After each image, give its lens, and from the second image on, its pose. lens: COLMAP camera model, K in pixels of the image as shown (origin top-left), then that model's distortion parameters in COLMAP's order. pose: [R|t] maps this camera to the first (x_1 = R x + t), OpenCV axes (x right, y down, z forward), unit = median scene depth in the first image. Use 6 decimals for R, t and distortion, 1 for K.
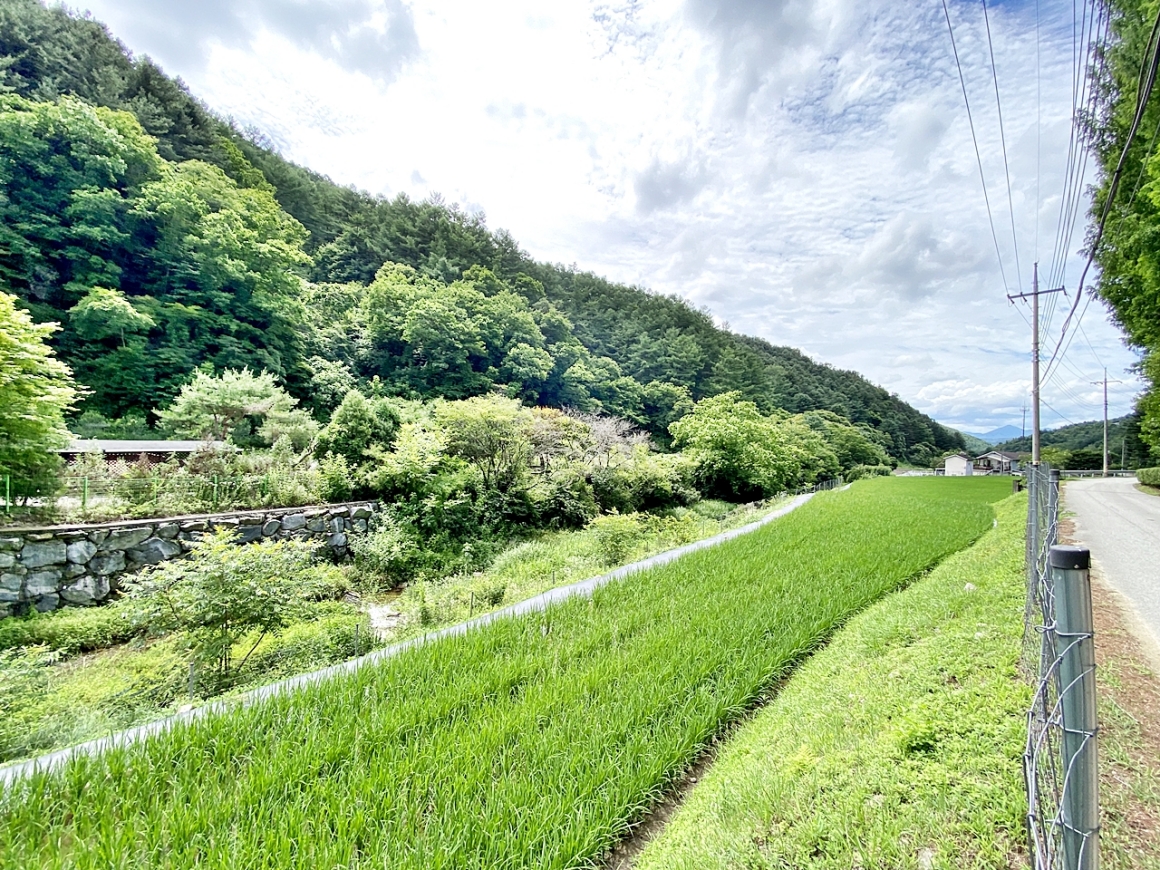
lens RADIAL K [[465.7, 0, 579.0], [0, 465.7, 439.6], [0, 0, 1]] dist [0.037008, -0.029964]
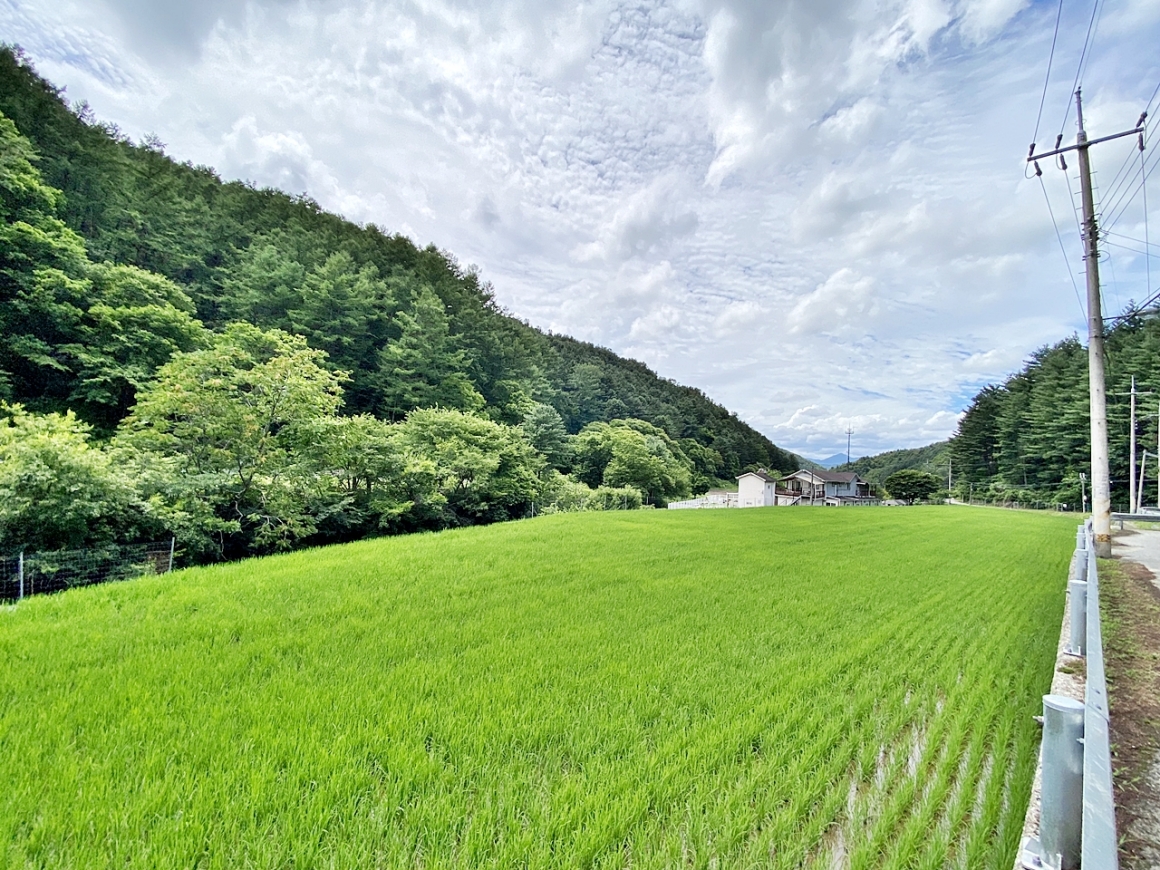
lens RADIAL K [[465.7, 0, 579.0], [0, 465.7, 439.6], [0, 0, 1]] dist [0.037008, -0.029964]
pose [[0.972494, 0.030203, 0.230962, 0.982232], [-0.020313, 0.998777, -0.045081, 0.046936], [-0.232041, 0.039150, 0.971918, 0.989938]]
